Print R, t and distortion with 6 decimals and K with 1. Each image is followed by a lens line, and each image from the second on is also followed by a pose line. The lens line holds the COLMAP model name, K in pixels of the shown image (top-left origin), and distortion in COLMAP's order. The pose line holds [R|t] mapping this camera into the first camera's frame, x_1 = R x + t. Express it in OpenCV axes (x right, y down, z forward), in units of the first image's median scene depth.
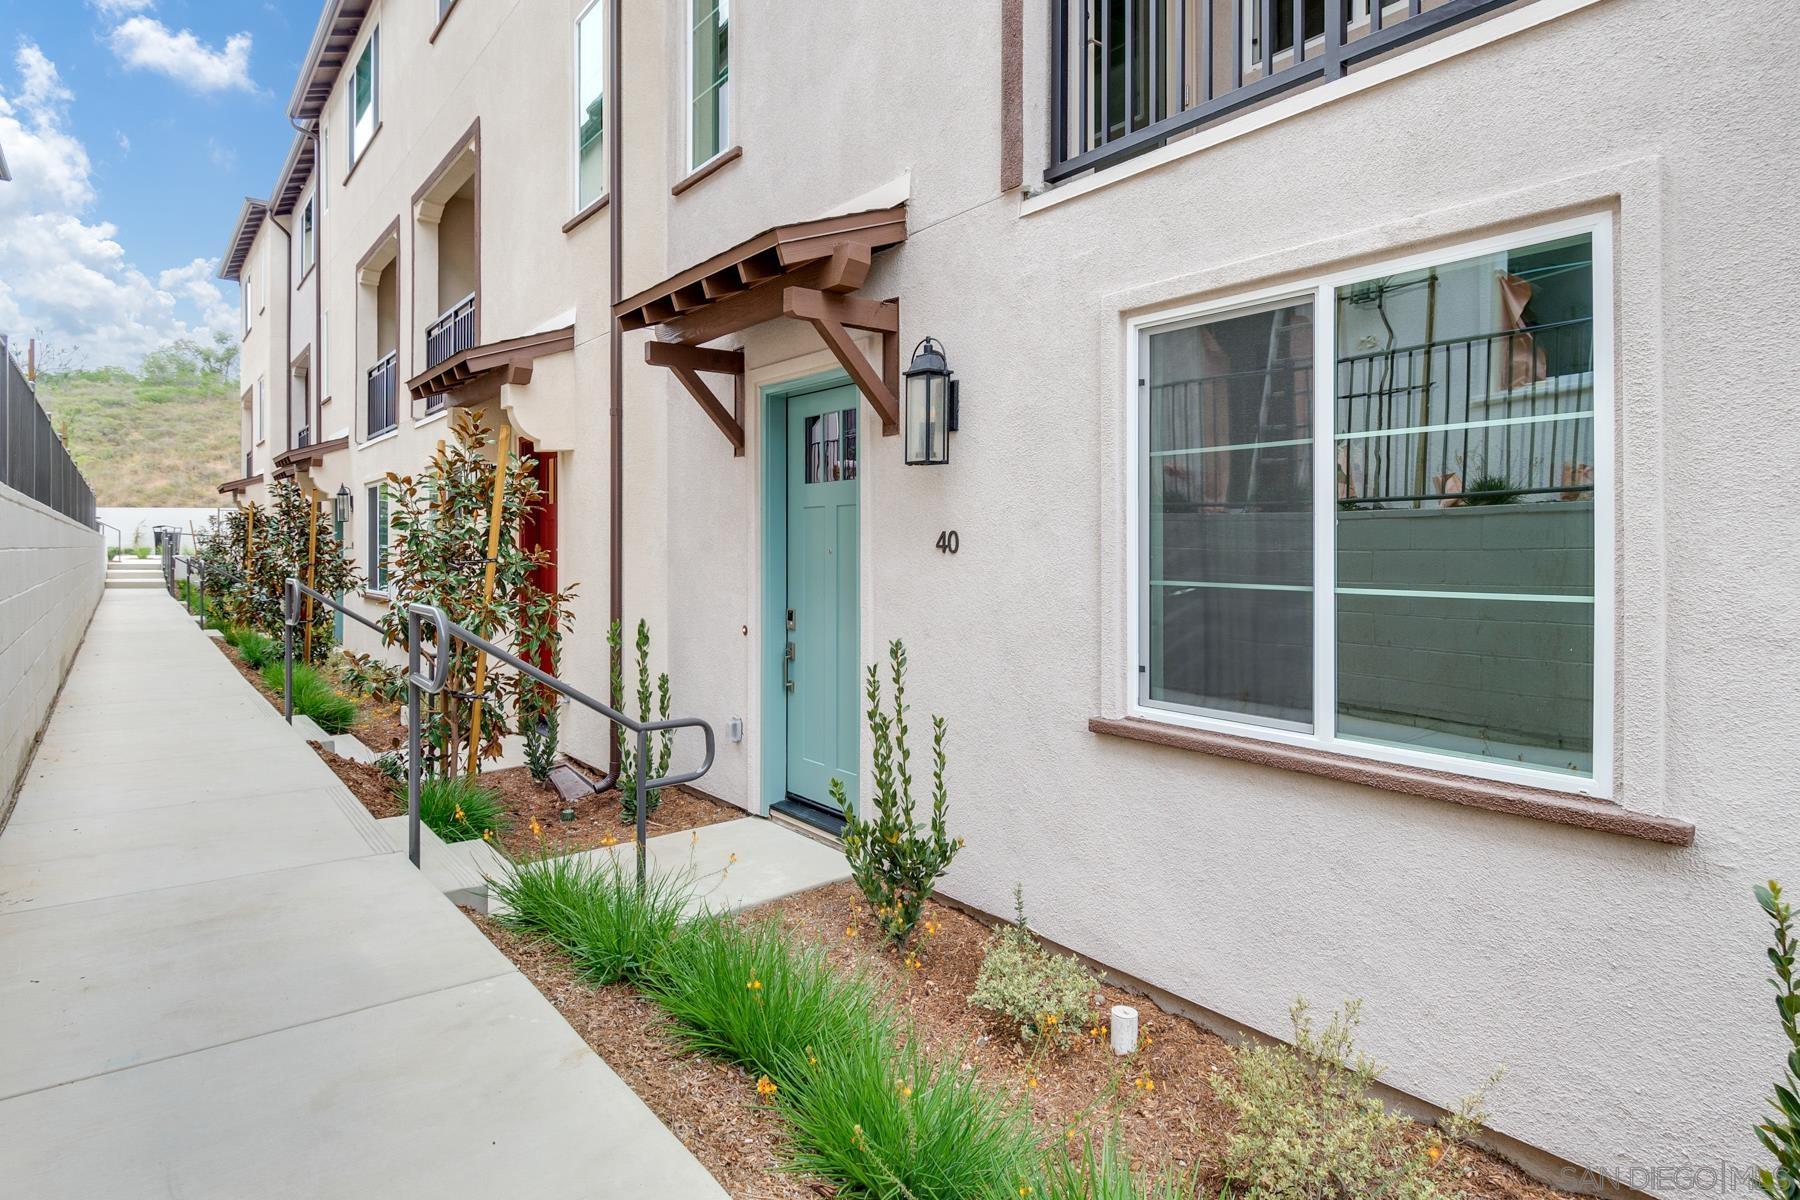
lens RADIAL K [[954.3, 0, 892.2], [0, 954.3, 599.9], [0, 0, 1]] dist [-0.000485, -0.000509]
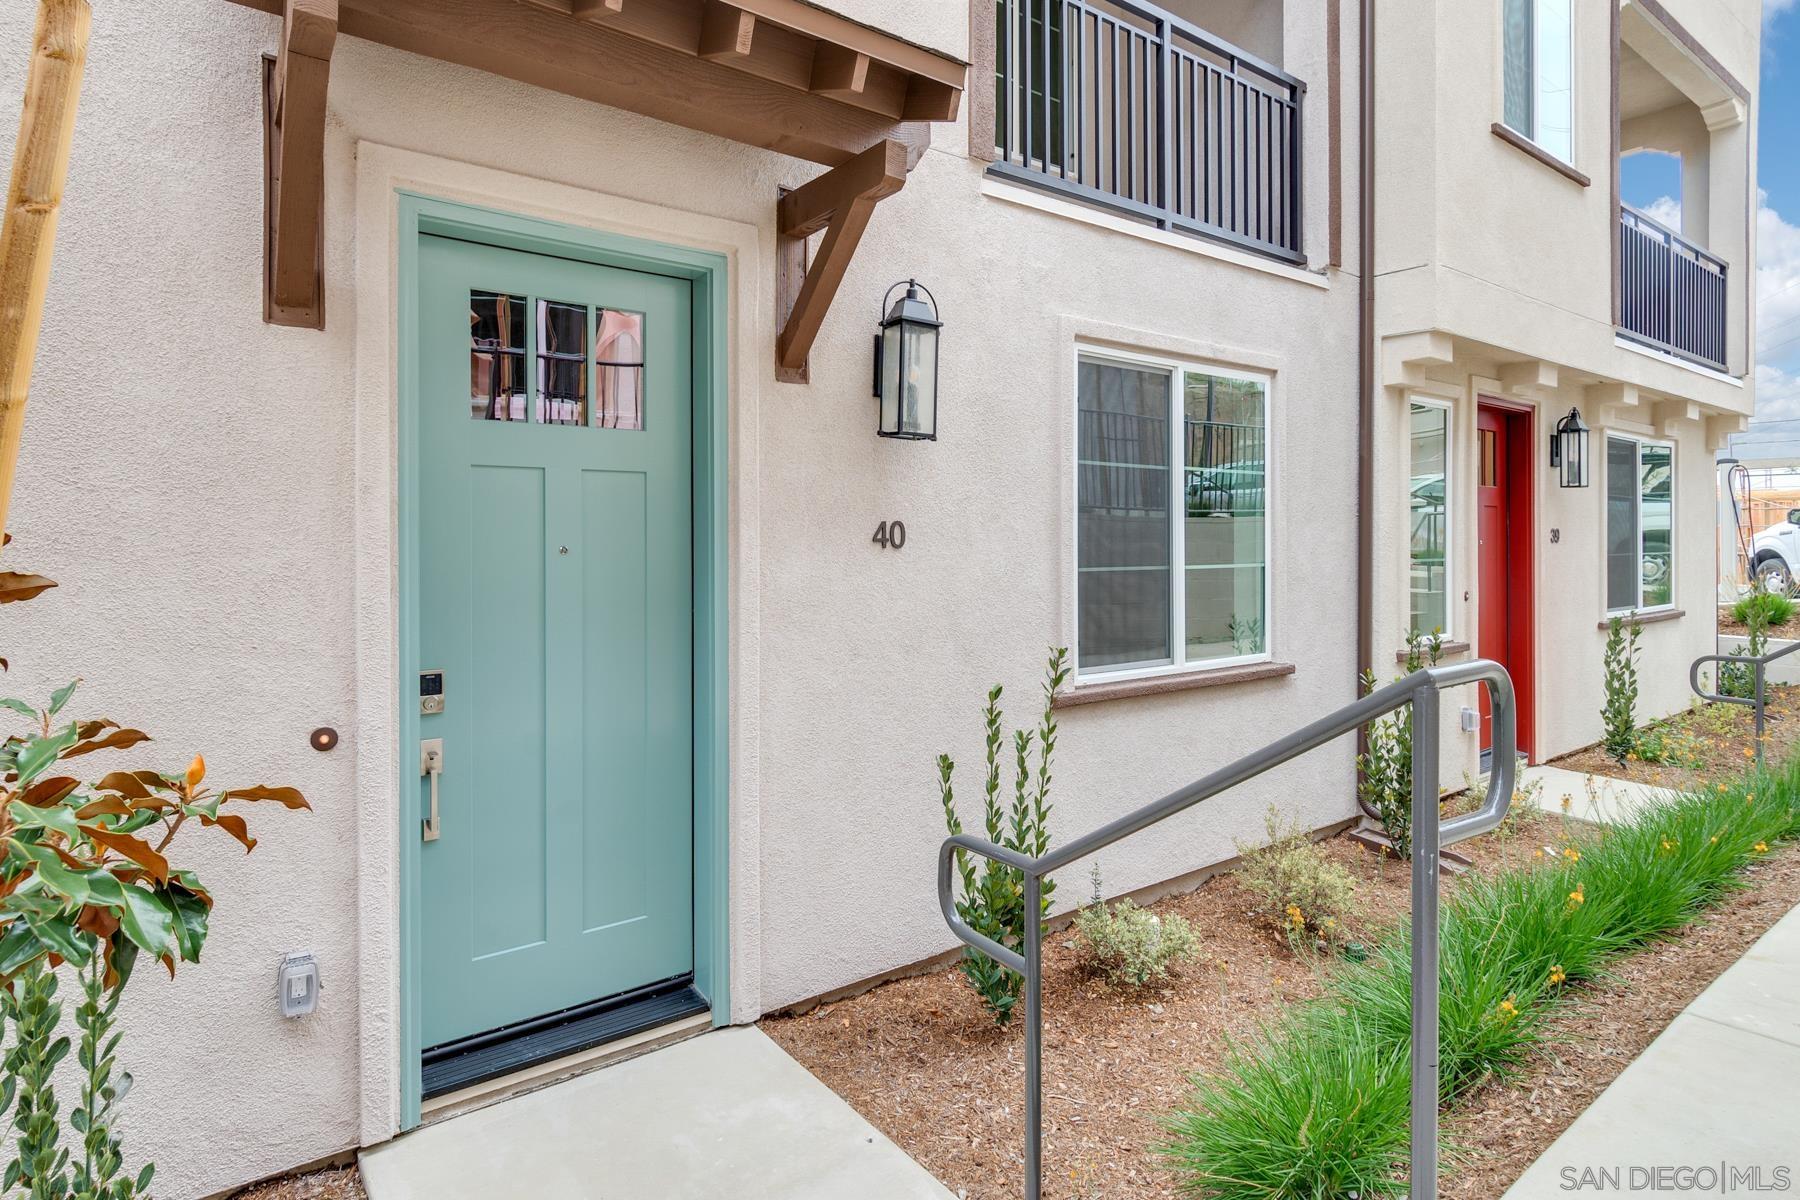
lens RADIAL K [[928.0, 0, 892.9], [0, 928.0, 587.1], [0, 0, 1]] dist [0.000602, -0.000097]
pose [[0.054008, -0.047158, 0.997426, -0.895101], [0.063173, 0.997045, 0.043720, -0.061825], [-0.996540, 0.060649, 0.056827, 1.169753]]
